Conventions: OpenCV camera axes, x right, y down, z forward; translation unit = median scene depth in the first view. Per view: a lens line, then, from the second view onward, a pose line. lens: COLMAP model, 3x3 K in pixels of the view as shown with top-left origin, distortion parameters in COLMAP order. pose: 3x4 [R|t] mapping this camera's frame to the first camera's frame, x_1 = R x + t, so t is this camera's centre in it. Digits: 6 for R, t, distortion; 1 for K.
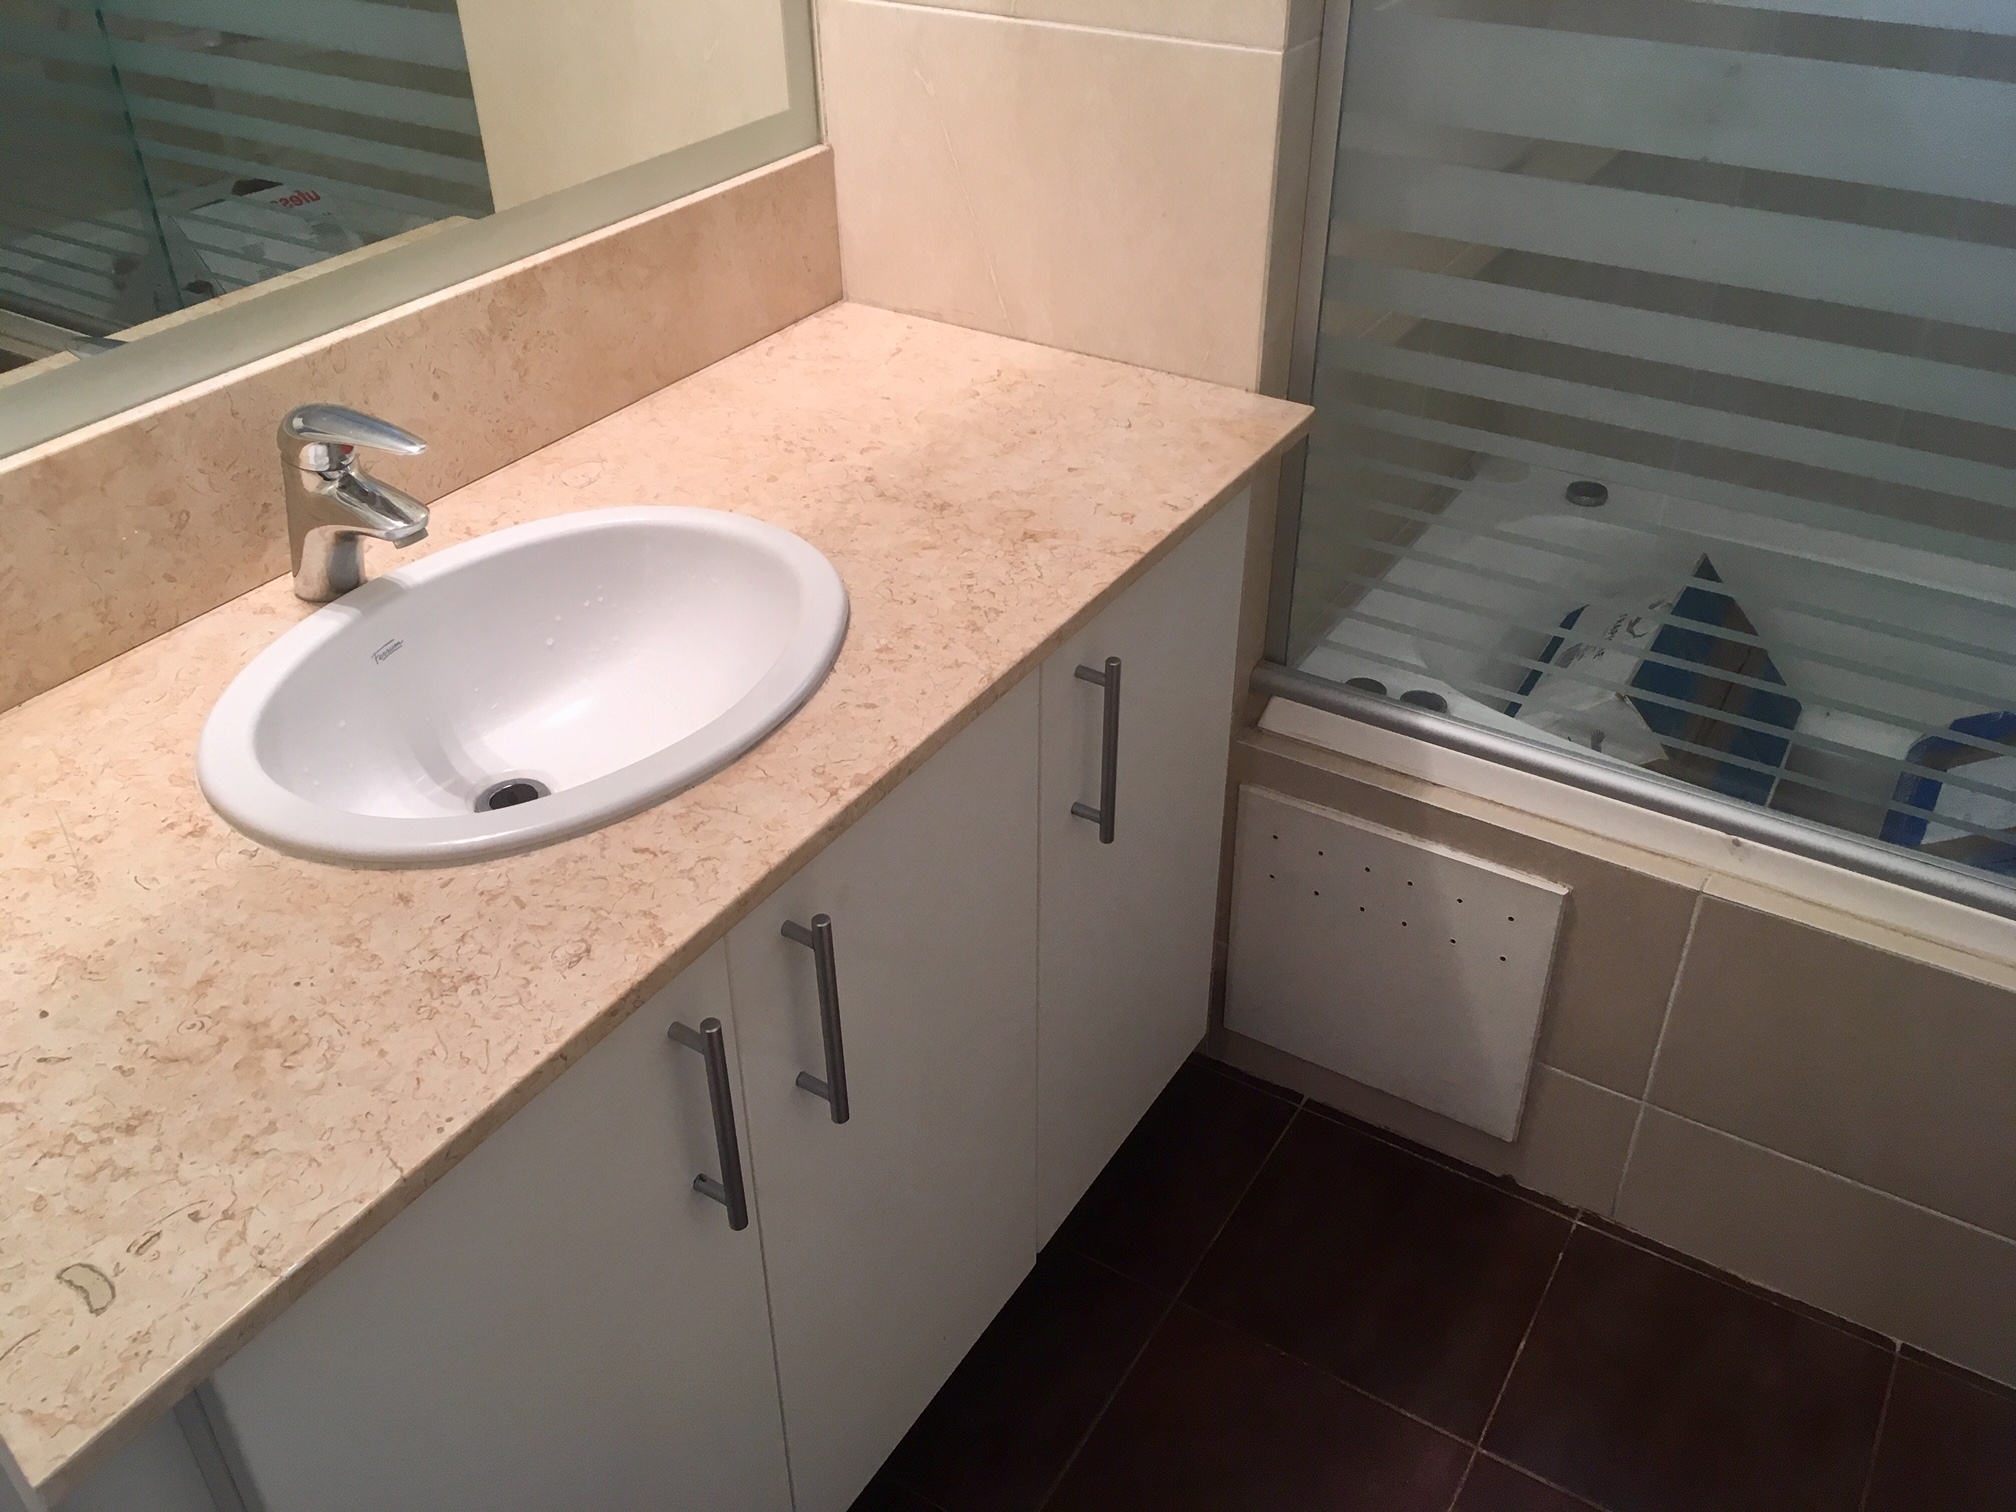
lens RADIAL K [[1717.7, 0, 1008.0], [0, 1717.7, 756.0], [0, 0, 1]] dist [0.089788, -0.111112]
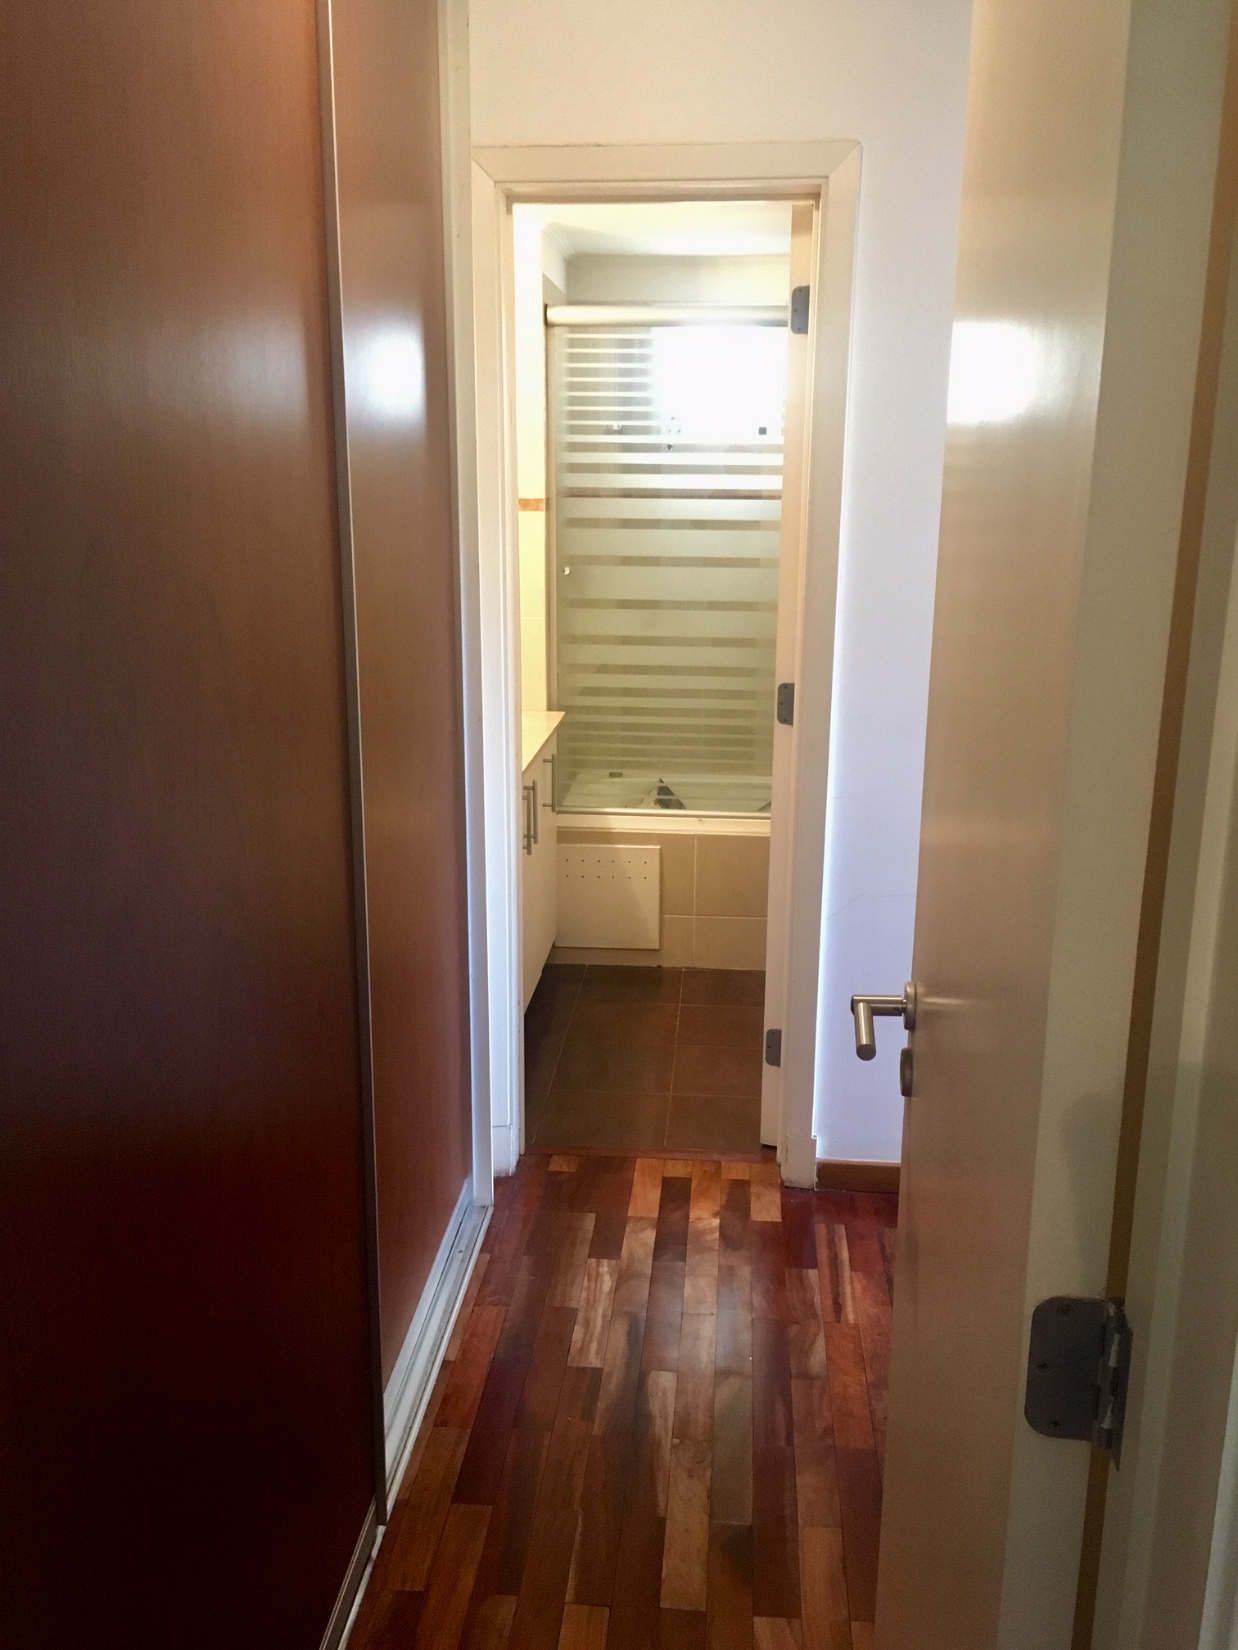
lens RADIAL K [[1405.9, 0, 619.0], [0, 1405.9, 825.0], [0, 0, 1]] dist [0.089788, -0.111112]
pose [[0.888734, -0.102151, 0.446898, -0.915070], [0.252065, 0.923153, -0.290263, 0.772868], [-0.382904, 0.370614, 0.846185, -1.228146]]
